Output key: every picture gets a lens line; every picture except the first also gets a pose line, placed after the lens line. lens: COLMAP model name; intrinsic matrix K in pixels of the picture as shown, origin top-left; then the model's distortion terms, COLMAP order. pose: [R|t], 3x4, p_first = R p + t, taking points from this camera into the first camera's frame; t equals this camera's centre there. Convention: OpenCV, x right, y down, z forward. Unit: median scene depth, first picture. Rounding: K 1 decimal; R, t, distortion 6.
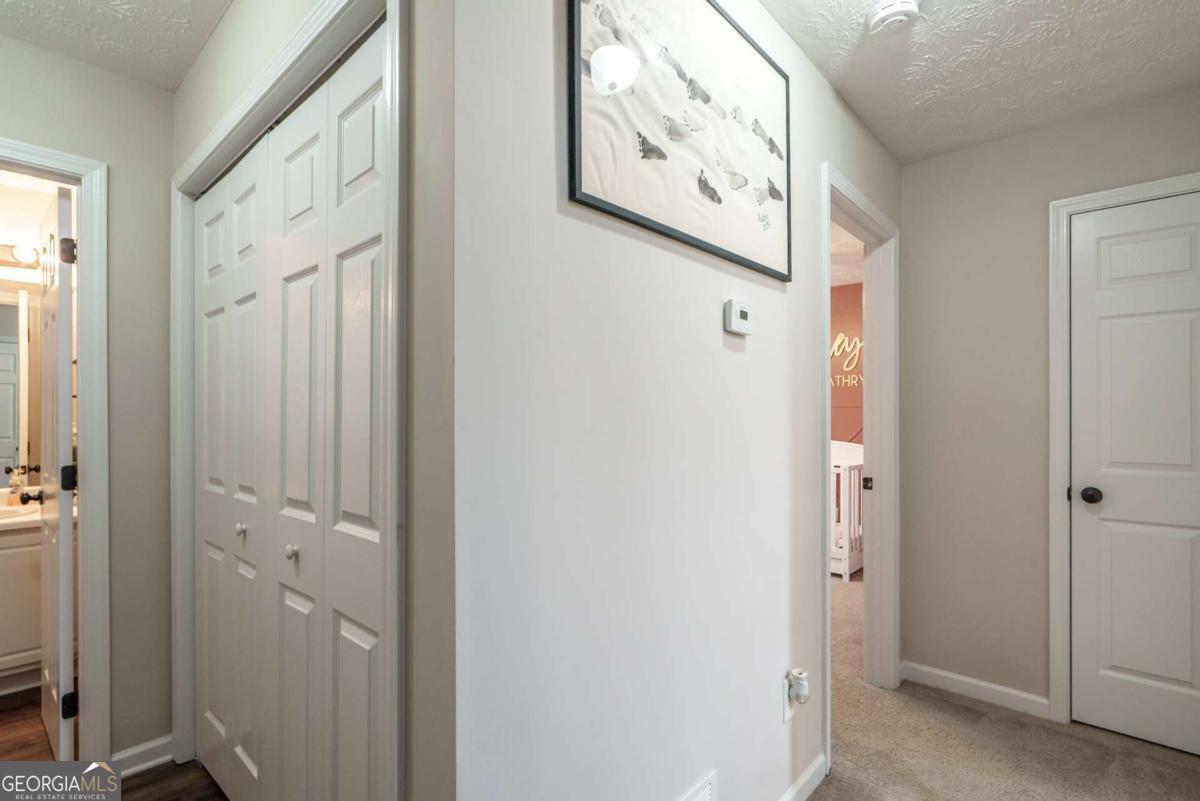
lens RADIAL K [[555.2, 0, 602.1], [0, 555.2, 407.8], [0, 0, 1]] dist [-0.003337, 0.000523]
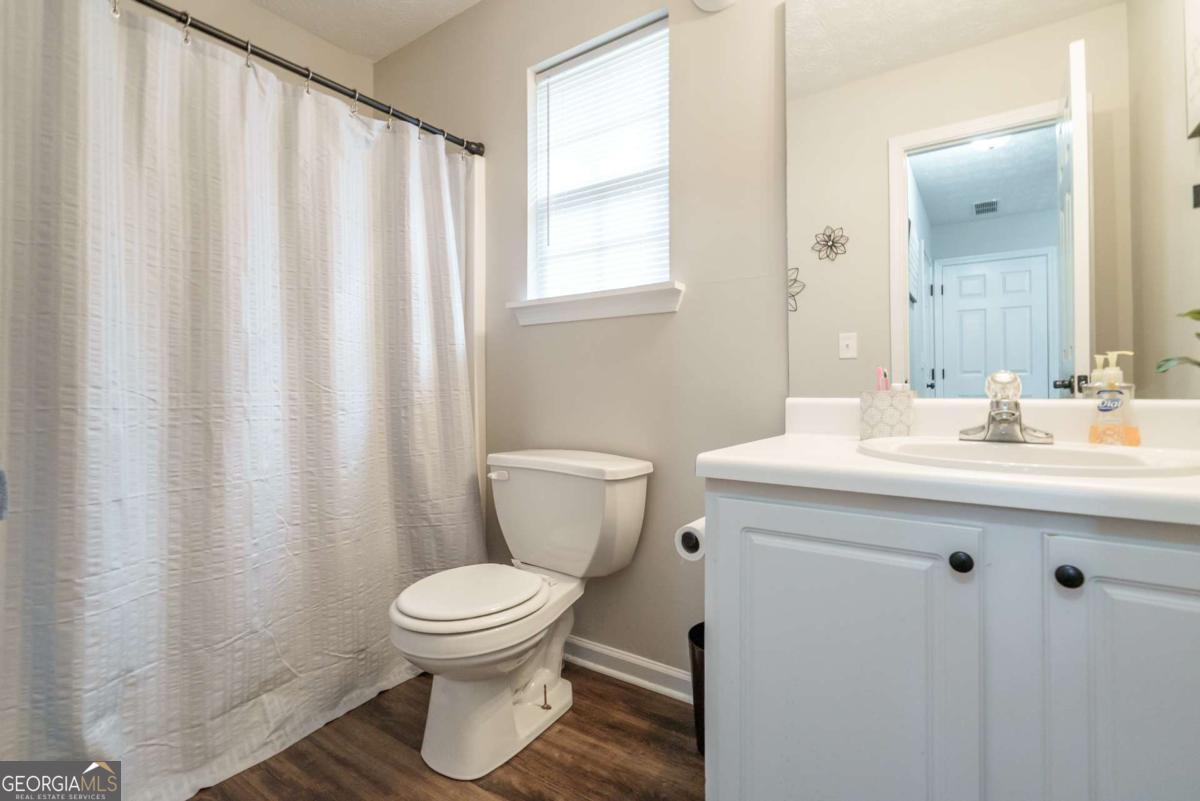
lens RADIAL K [[555.2, 0, 599.4], [0, 555.2, 394.8], [0, 0, 1]] dist [-0.003337, 0.000523]
pose [[0.122310, 0.003309, -0.992486, -0.503157], [0.006045, 0.999973, 0.004079, 0.094552], [0.992474, -0.006498, 0.122287, 0.423293]]
